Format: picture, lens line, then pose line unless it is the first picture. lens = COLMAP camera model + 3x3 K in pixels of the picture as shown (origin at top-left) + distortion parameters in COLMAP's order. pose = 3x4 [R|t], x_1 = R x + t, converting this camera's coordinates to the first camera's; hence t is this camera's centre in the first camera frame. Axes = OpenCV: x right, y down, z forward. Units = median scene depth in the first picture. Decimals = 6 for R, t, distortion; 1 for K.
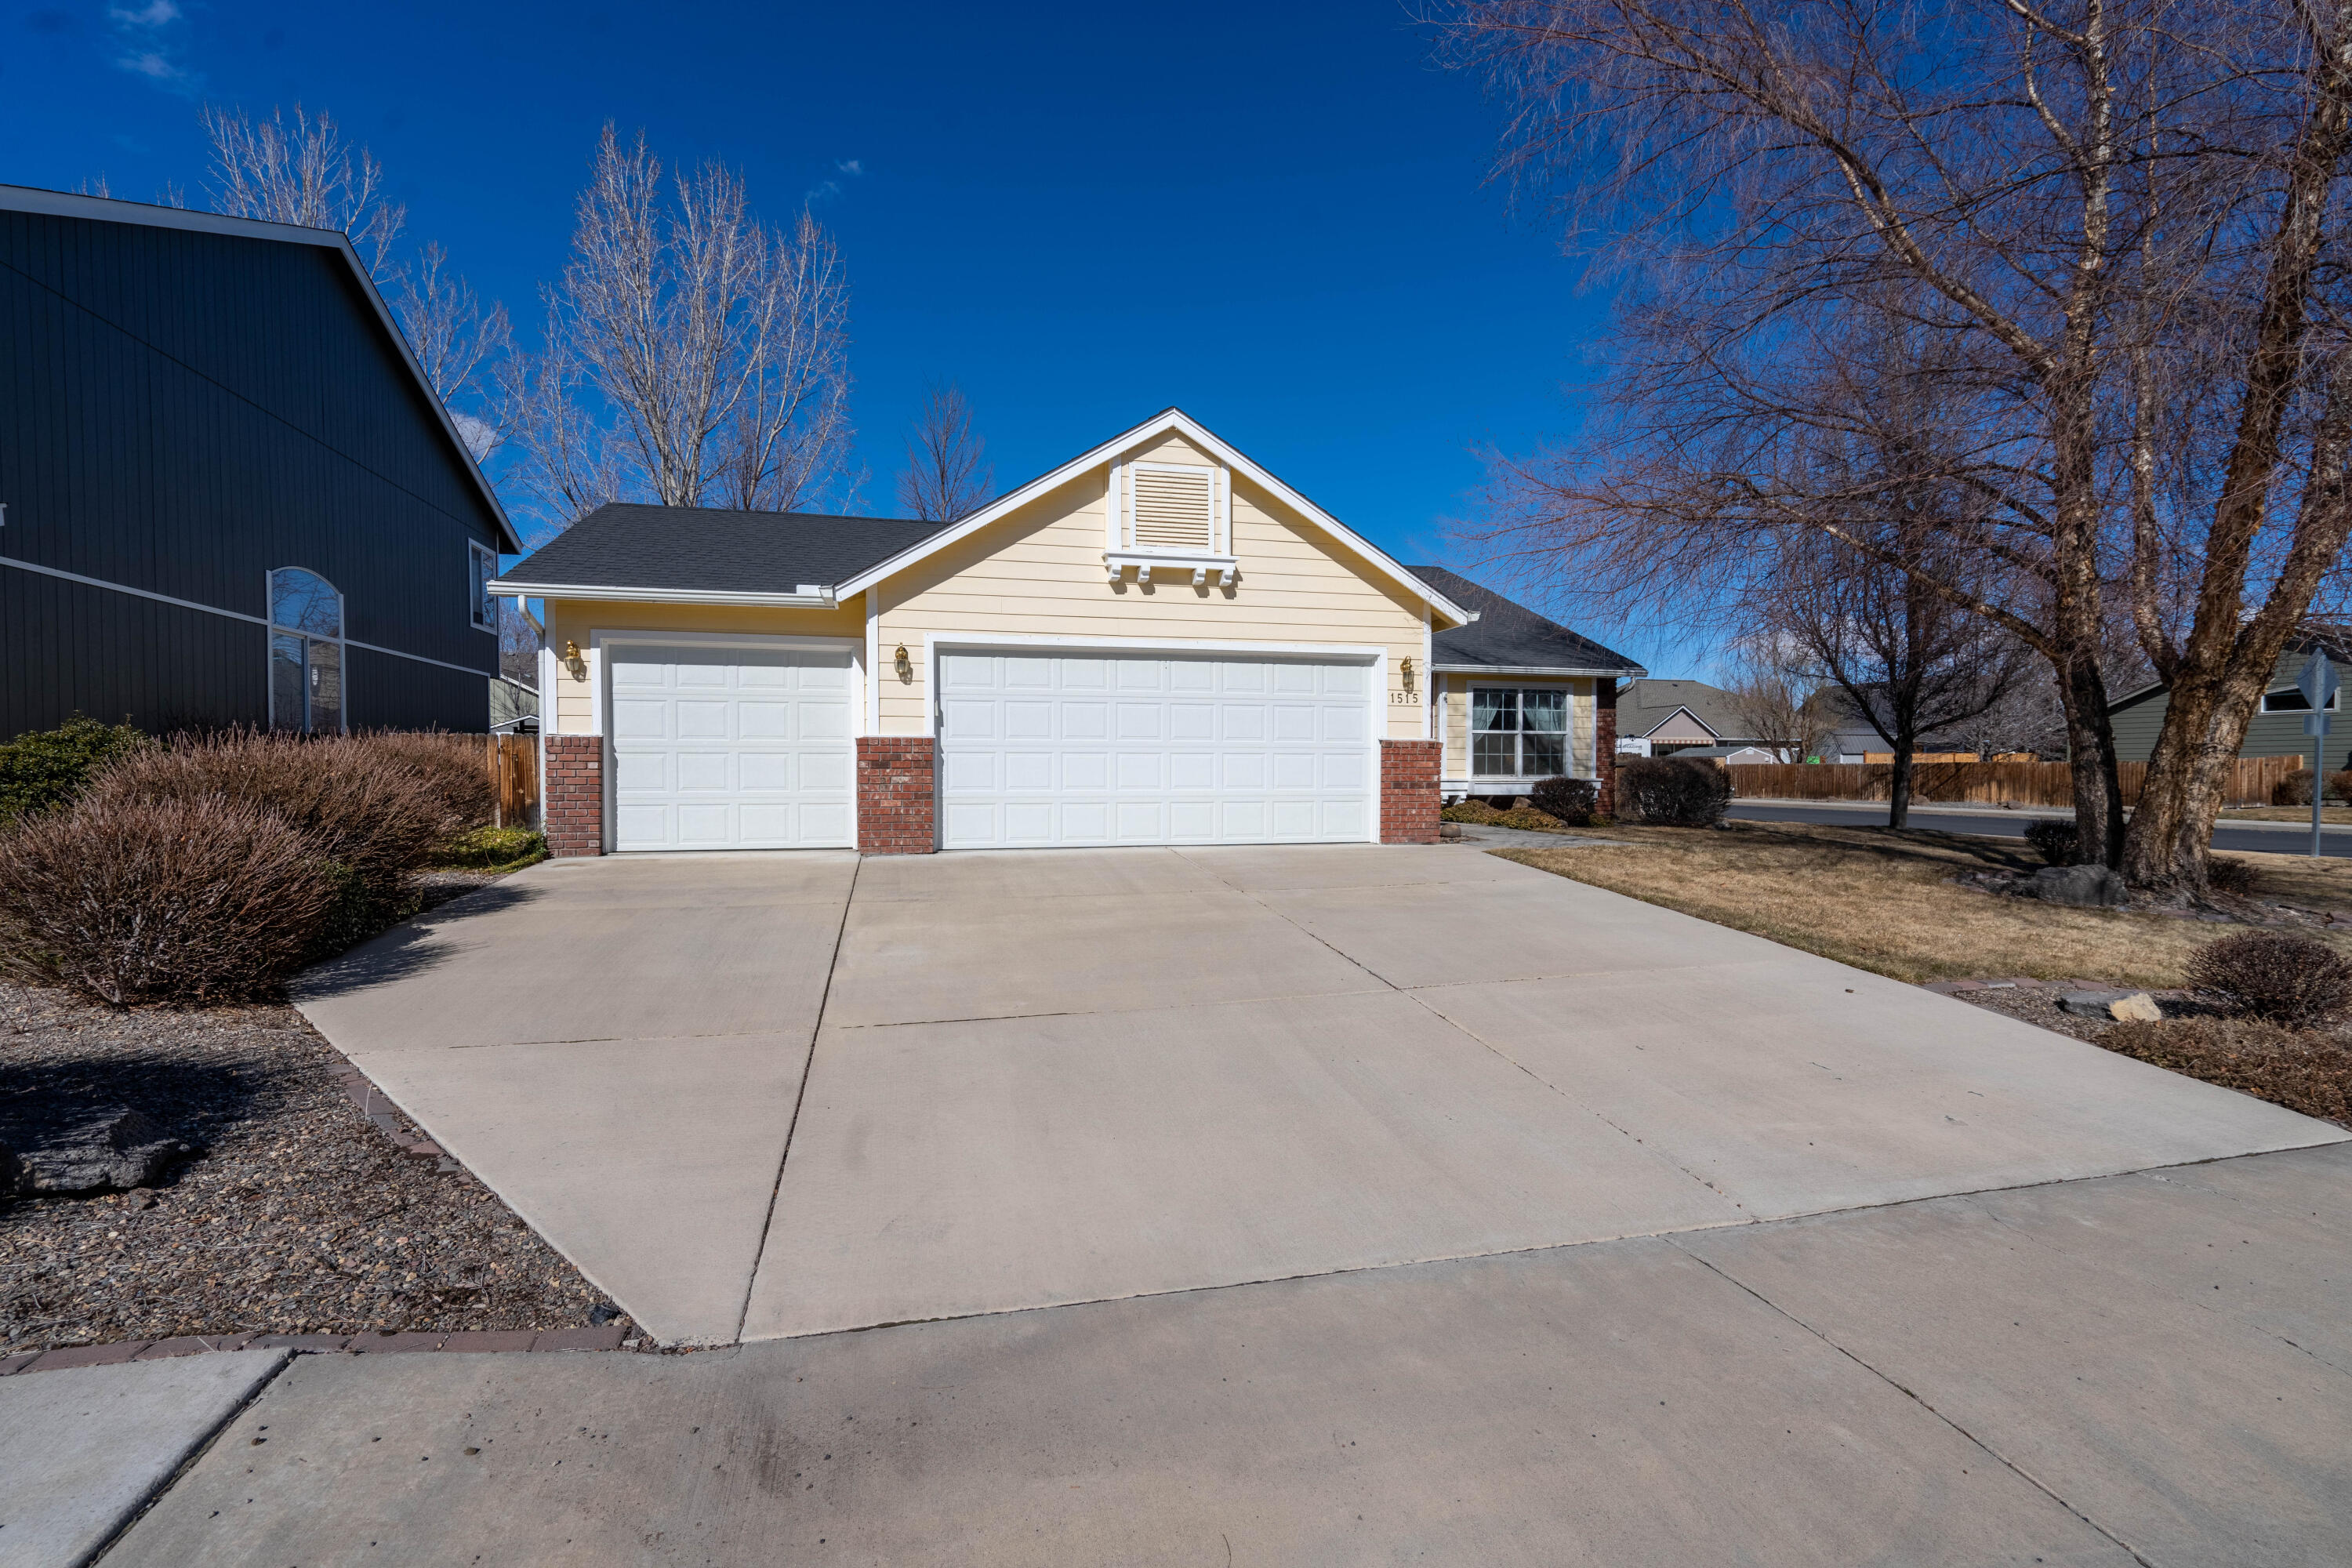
lens RADIAL K [[1060.6, 0, 1175.8], [0, 1060.6, 797.4], [0, 0, 1]] dist [-0.004792, 0.002557]
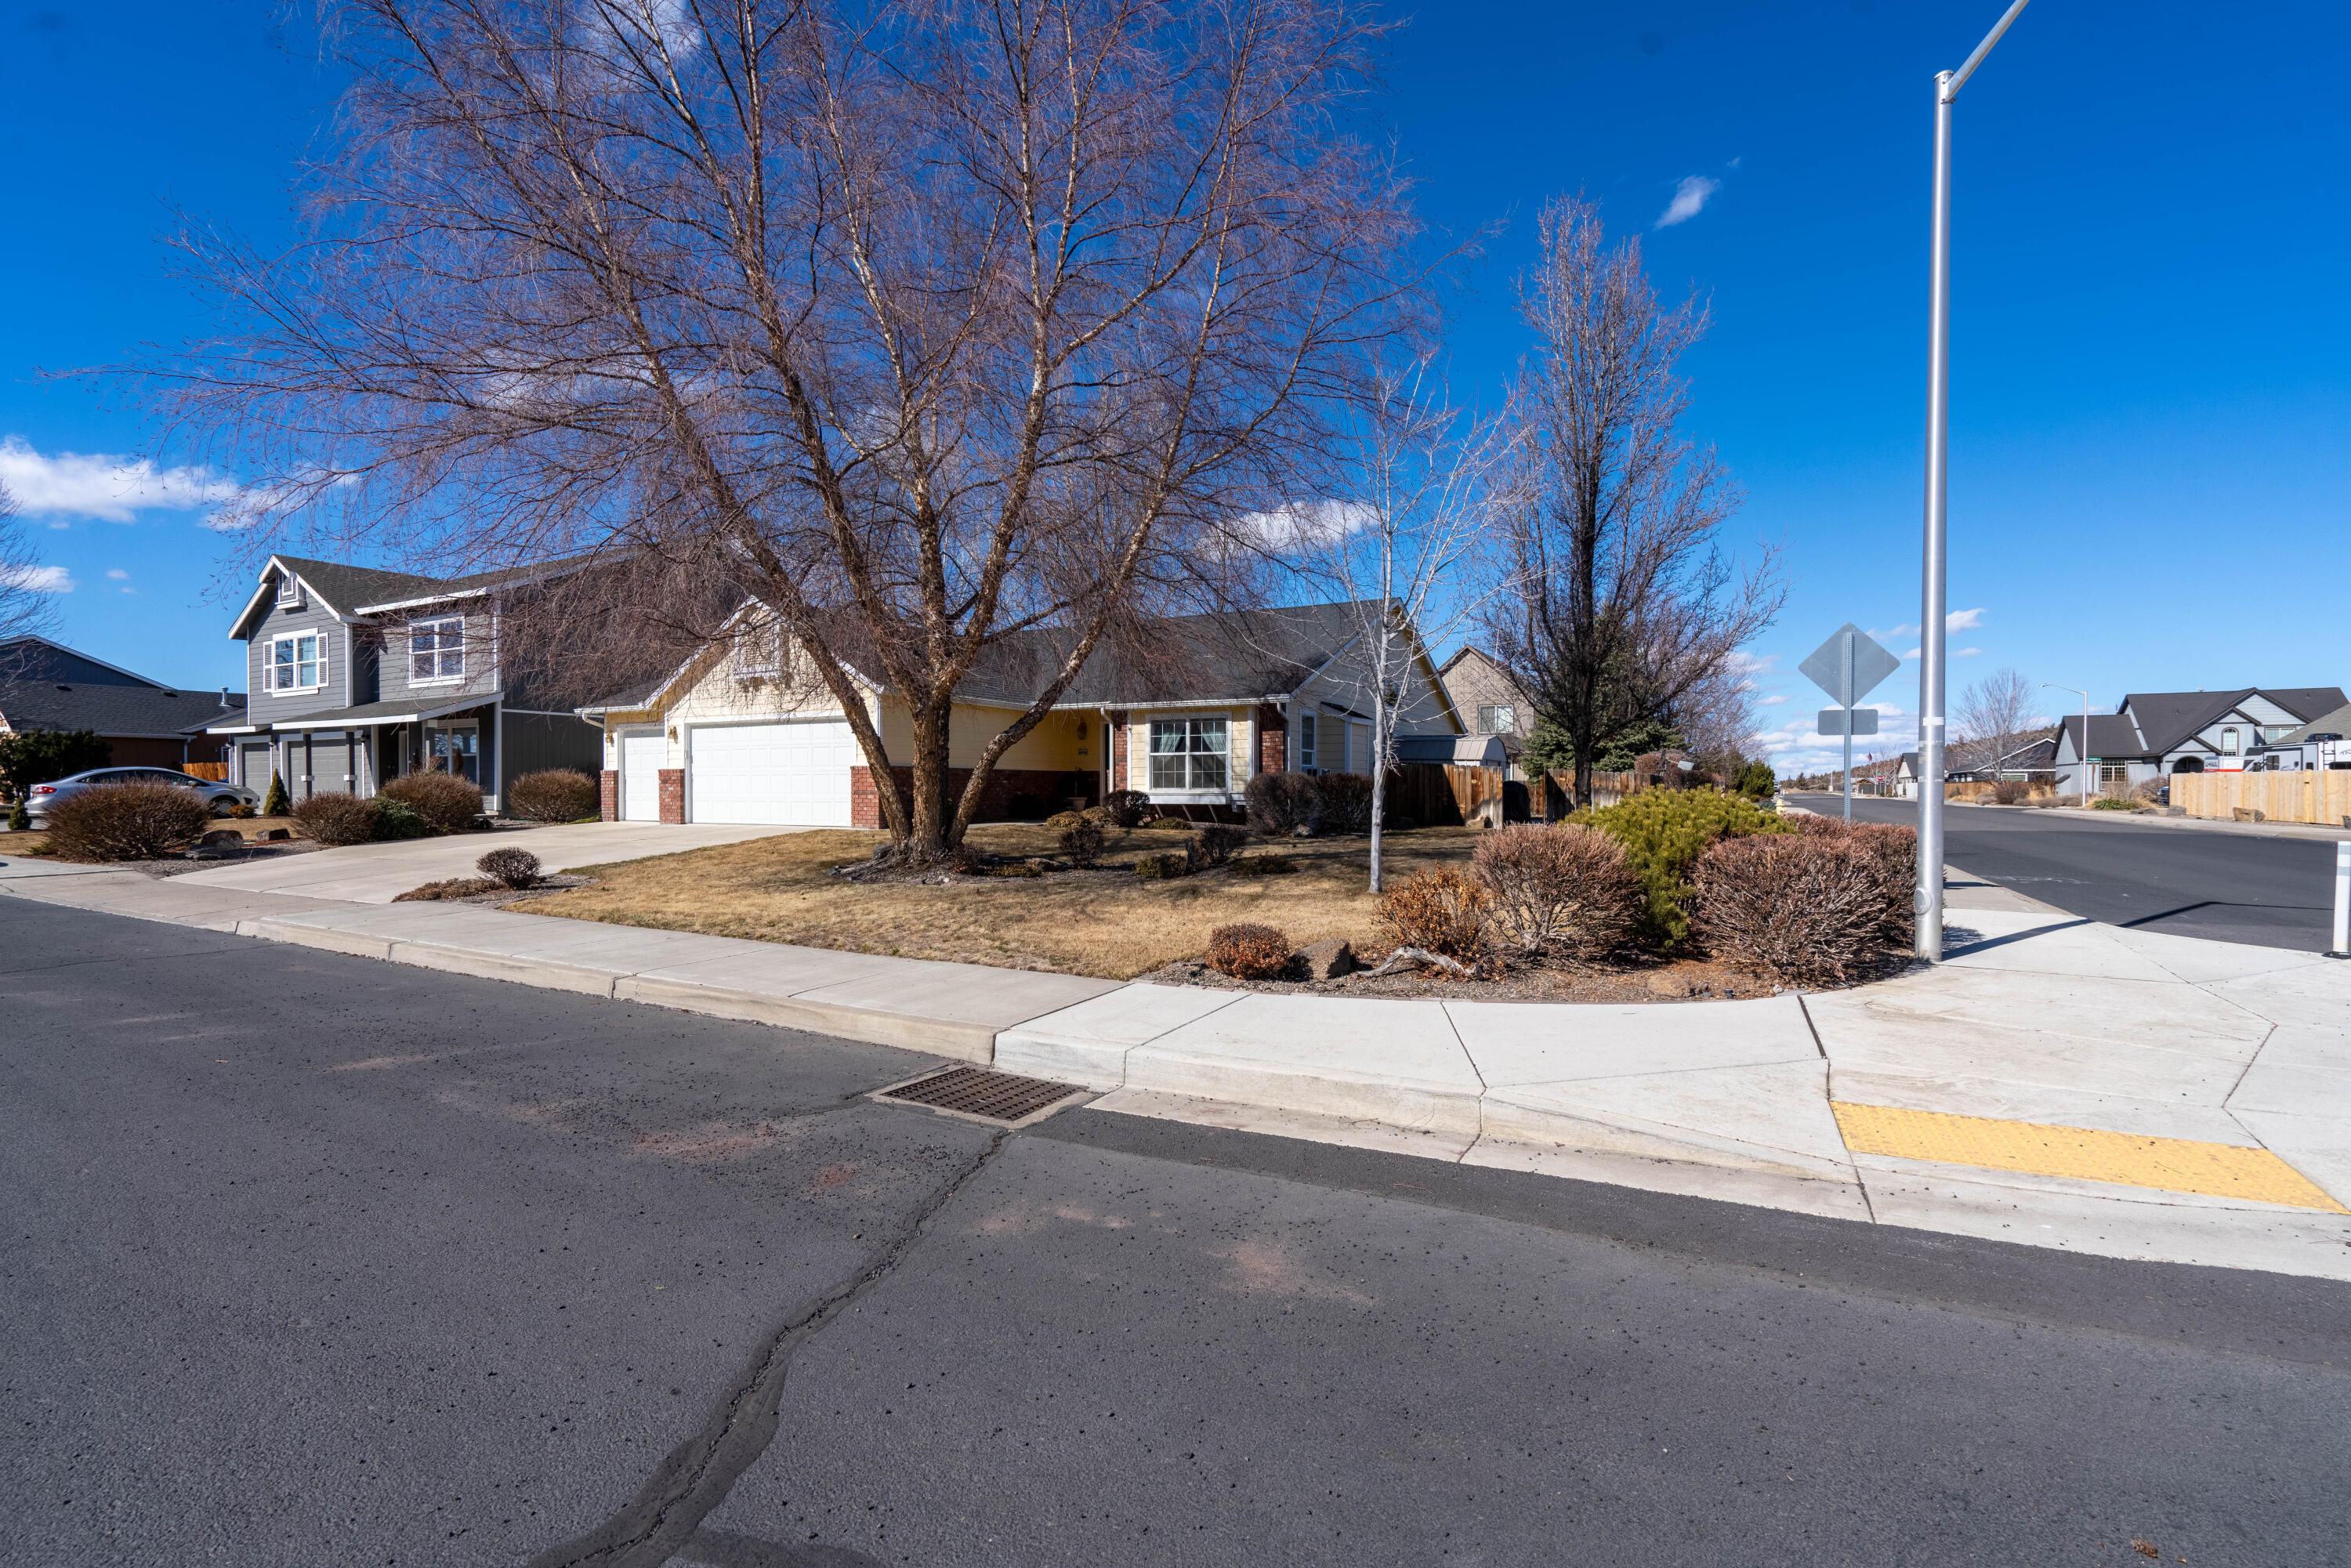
lens RADIAL K [[1060.1, 0, 1175.3], [0, 1060.1, 797.4], [0, 0, 1]] dist [-0.004792, 0.002557]
pose [[0.741851, 0.001374, -0.670563, 1.141473], [-0.016025, 0.999749, -0.015680, 0.009938], [0.670373, 0.022378, 0.741687, 0.063707]]
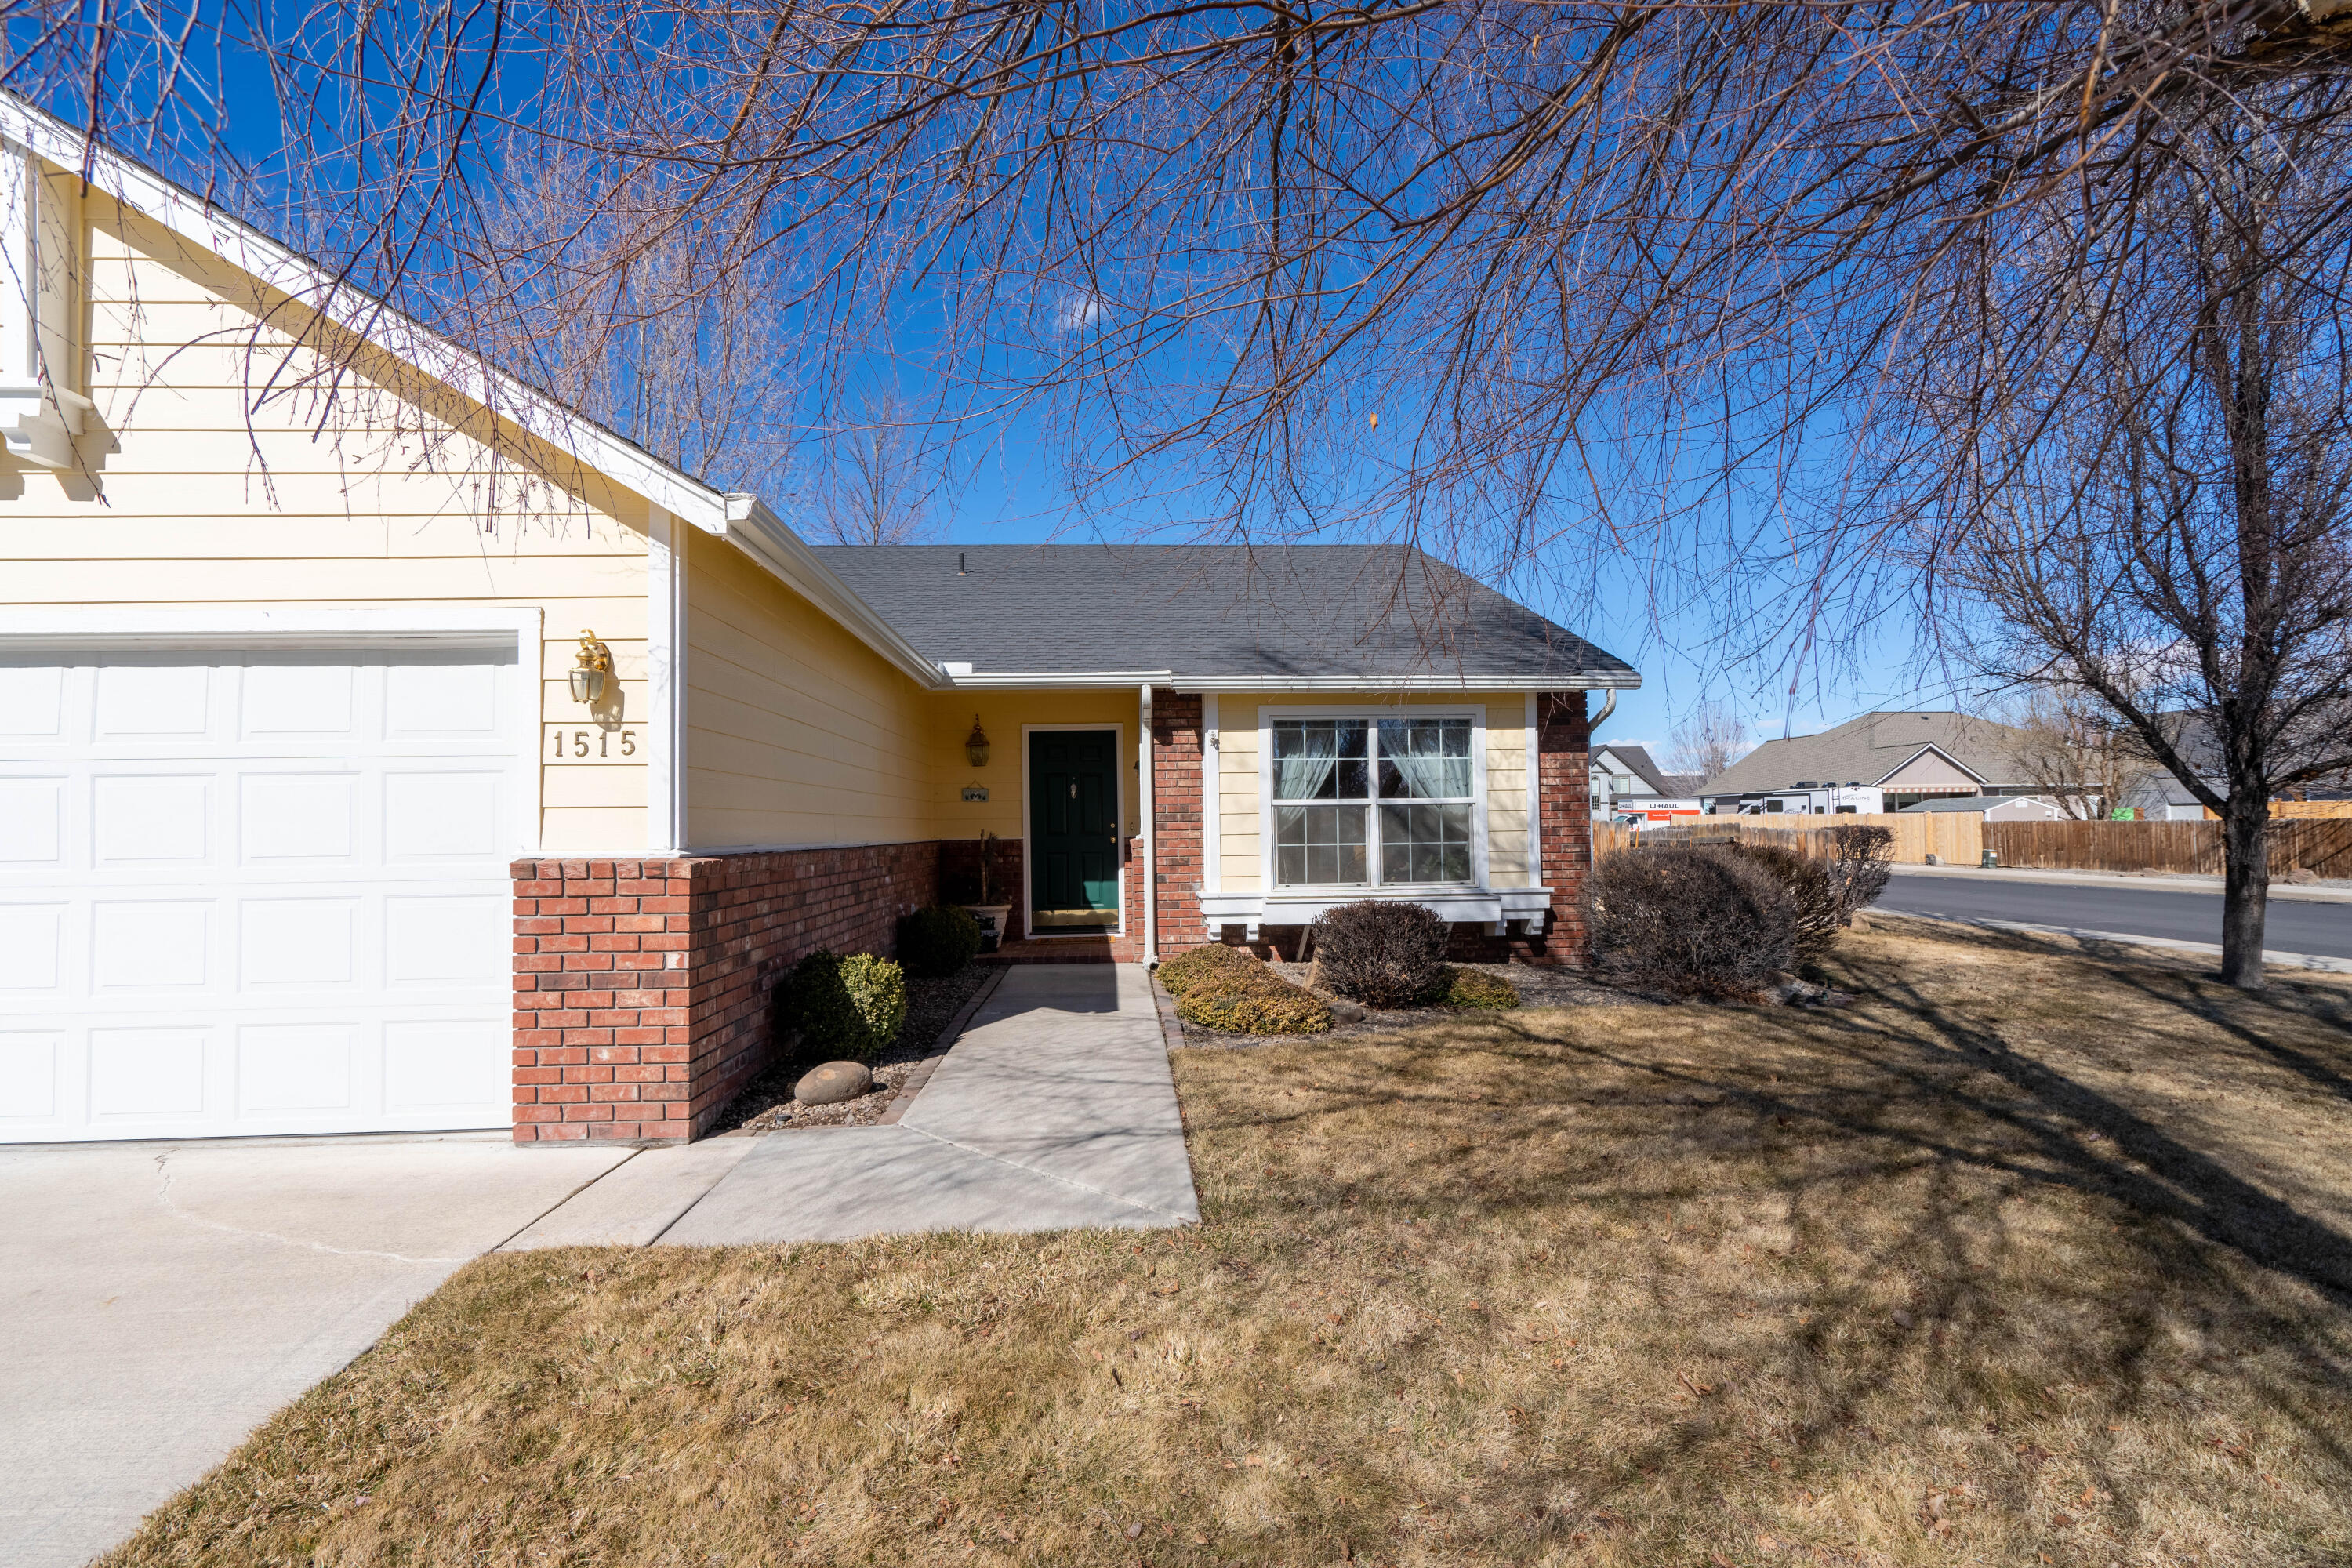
lens RADIAL K [[1060.6, 0, 1175.8], [0, 1060.6, 797.4], [0, 0, 1]] dist [-0.004792, 0.002557]
pose [[0.978966, -0.019300, -0.203108, 0.332231], [0.008553, 0.998523, -0.053654, -0.035884], [0.203844, 0.050788, 0.977685, 0.461751]]
